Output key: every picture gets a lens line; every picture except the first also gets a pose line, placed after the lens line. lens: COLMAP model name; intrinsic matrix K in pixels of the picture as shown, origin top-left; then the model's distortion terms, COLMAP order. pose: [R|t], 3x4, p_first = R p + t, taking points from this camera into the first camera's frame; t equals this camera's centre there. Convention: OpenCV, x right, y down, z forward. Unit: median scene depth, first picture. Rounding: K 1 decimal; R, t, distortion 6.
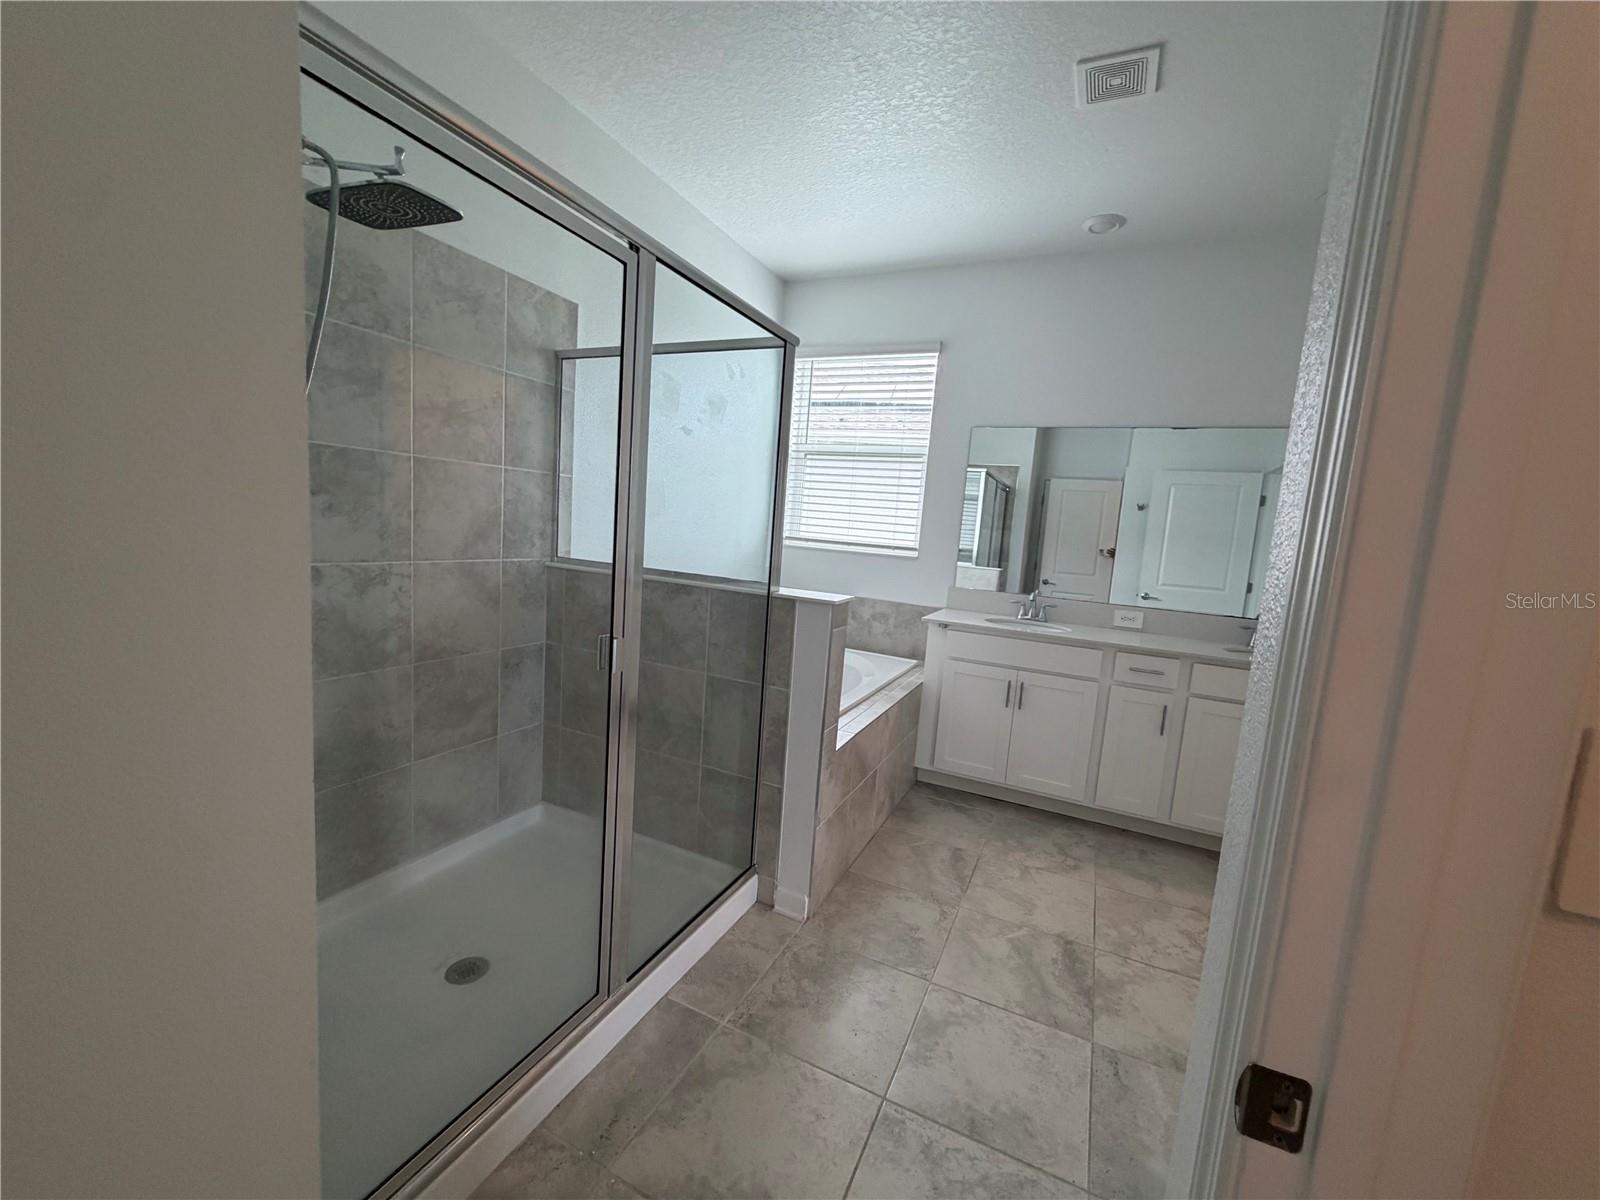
lens RADIAL K [[637.1, 0, 798.4], [0, 637.1, 601.4], [0, 0, 1]] dist [-0.000365, 0.000627]
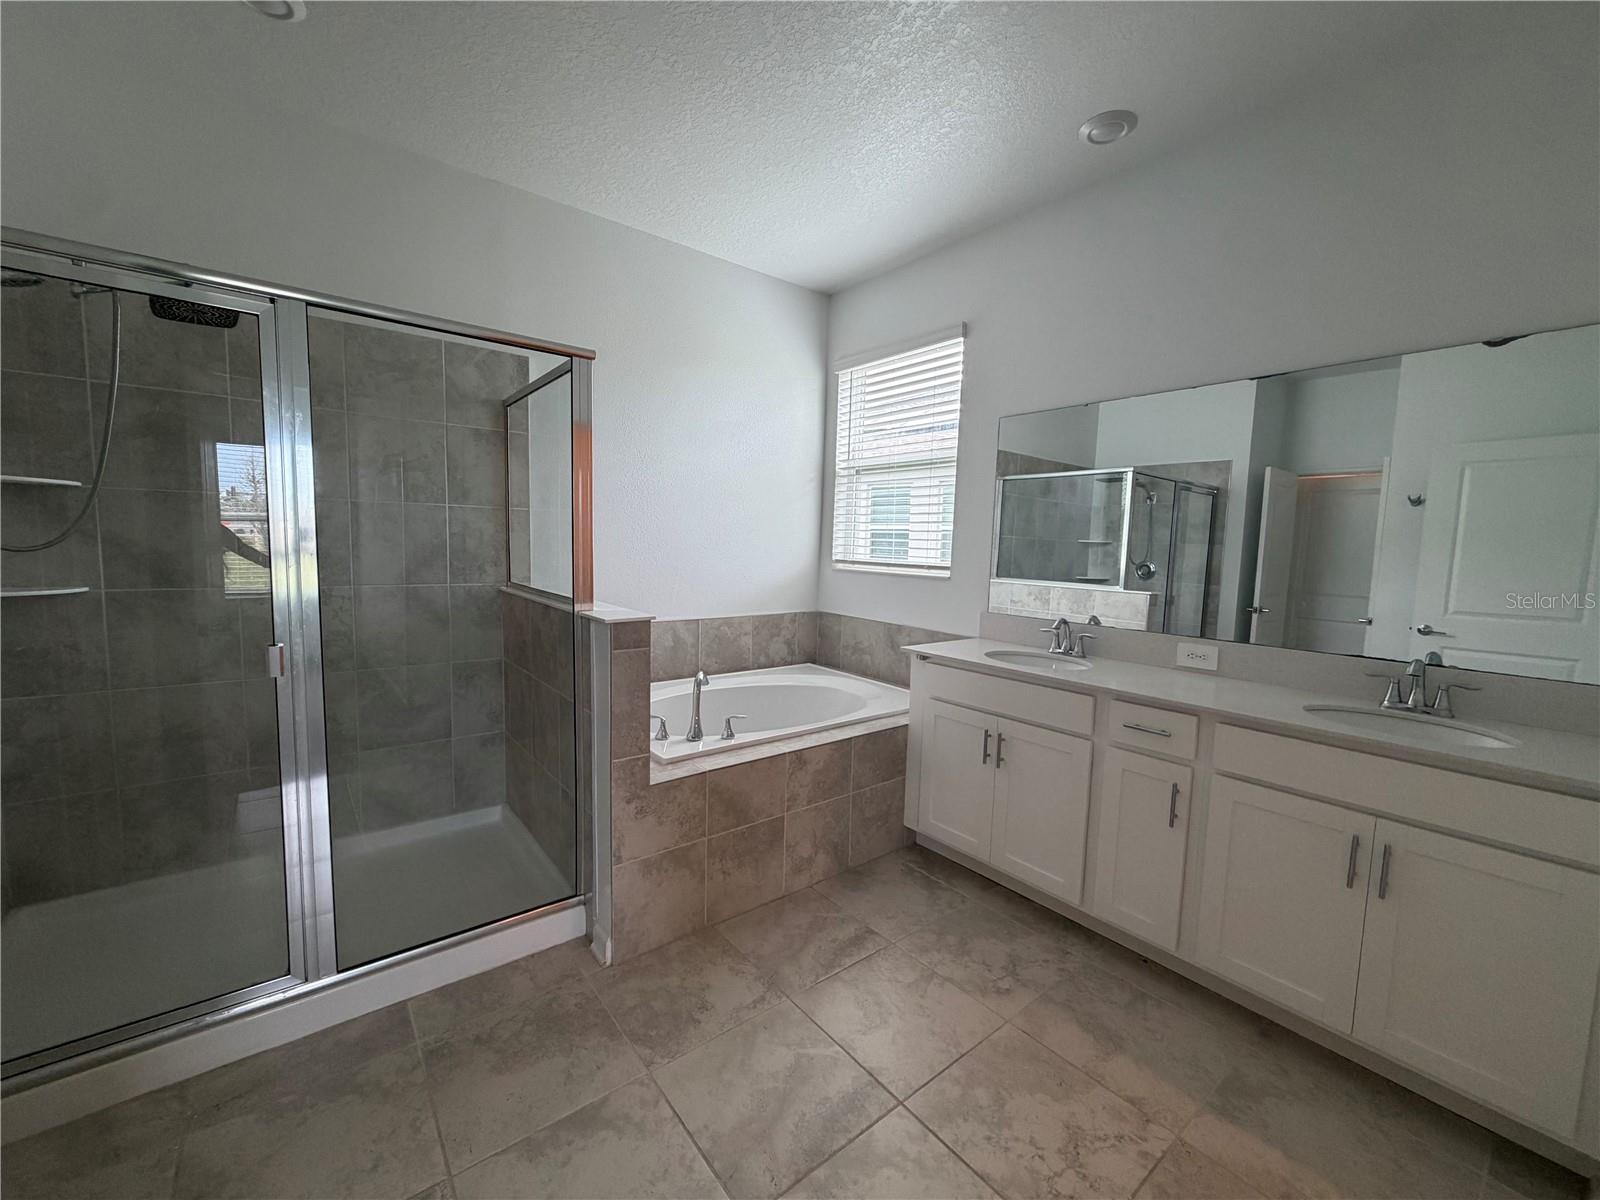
lens RADIAL K [[637.1, 0, 798.4], [0, 637.1, 601.4], [0, 0, 1]] dist [-0.000365, 0.000627]
pose [[0.896739, -0.008165, -0.442484, 0.541678], [-0.015439, 0.998644, -0.049716, 0.011124], [0.442290, 0.051414, 0.895397, 0.215646]]
